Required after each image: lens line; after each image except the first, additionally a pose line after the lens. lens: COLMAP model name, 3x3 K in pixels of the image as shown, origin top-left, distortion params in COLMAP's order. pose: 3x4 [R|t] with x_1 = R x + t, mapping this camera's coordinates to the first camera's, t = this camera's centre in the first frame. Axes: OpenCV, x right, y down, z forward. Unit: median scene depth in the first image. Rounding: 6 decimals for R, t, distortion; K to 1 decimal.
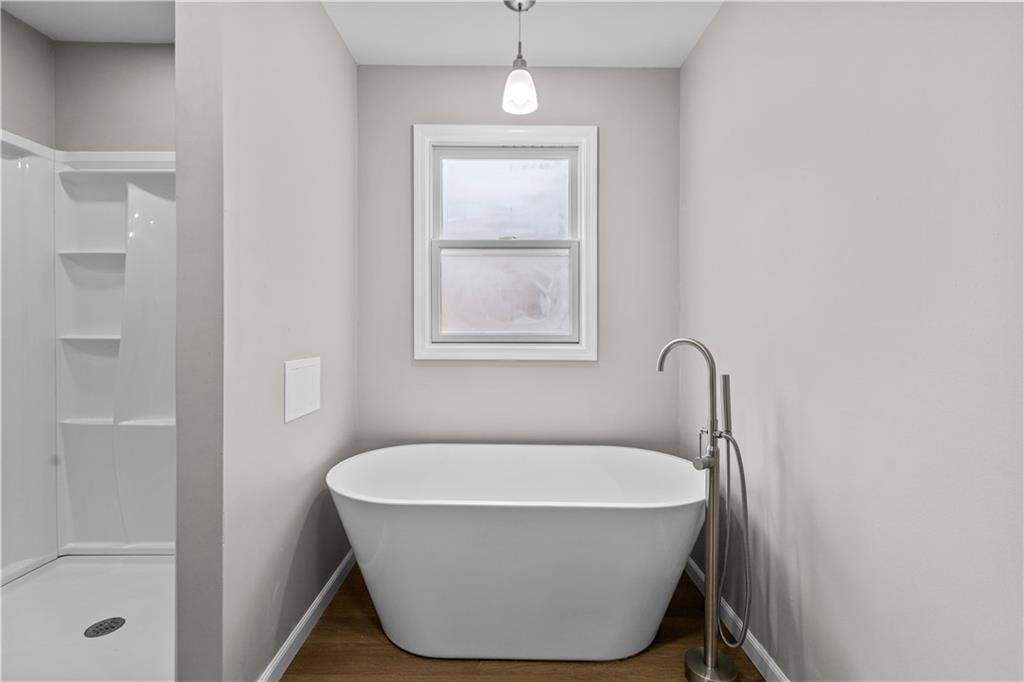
lens RADIAL K [[455.7, 0, 512.0], [0, 455.7, 331.3], [0, 0, 1]] dist [0.001246, 0.000666]
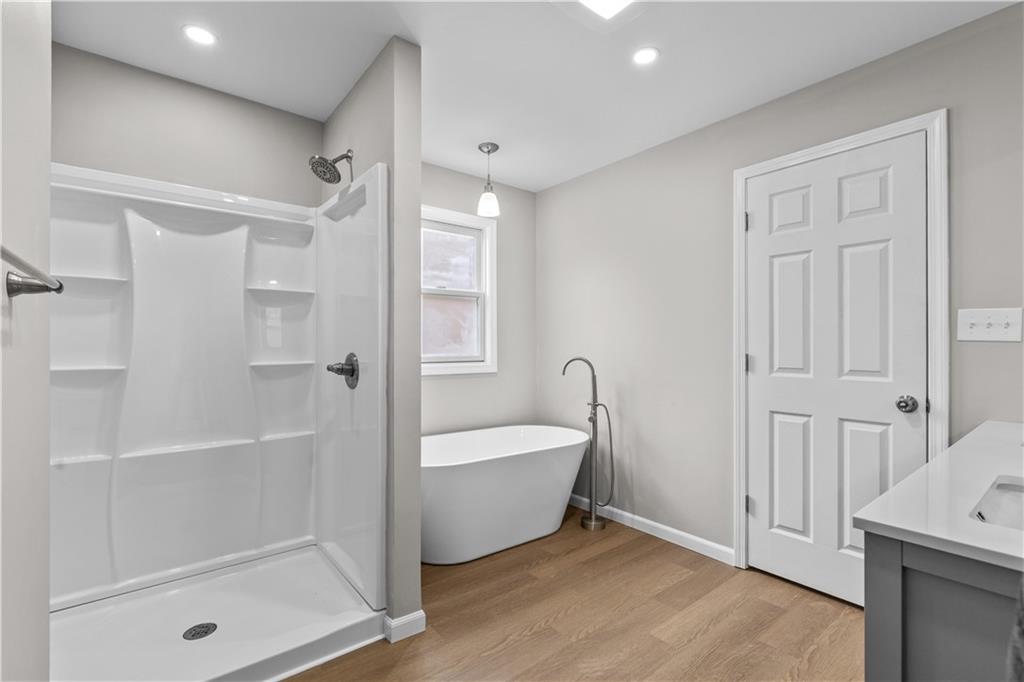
lens RADIAL K [[455.7, 0, 511.1], [0, 455.7, 344.4], [0, 0, 1]] dist [0.001246, 0.000666]
pose [[0.787333, -0.003098, 0.616520, -0.742576], [0.007383, 0.999963, -0.004403, -0.023015], [-0.616484, 0.008019, 0.787327, -0.248864]]
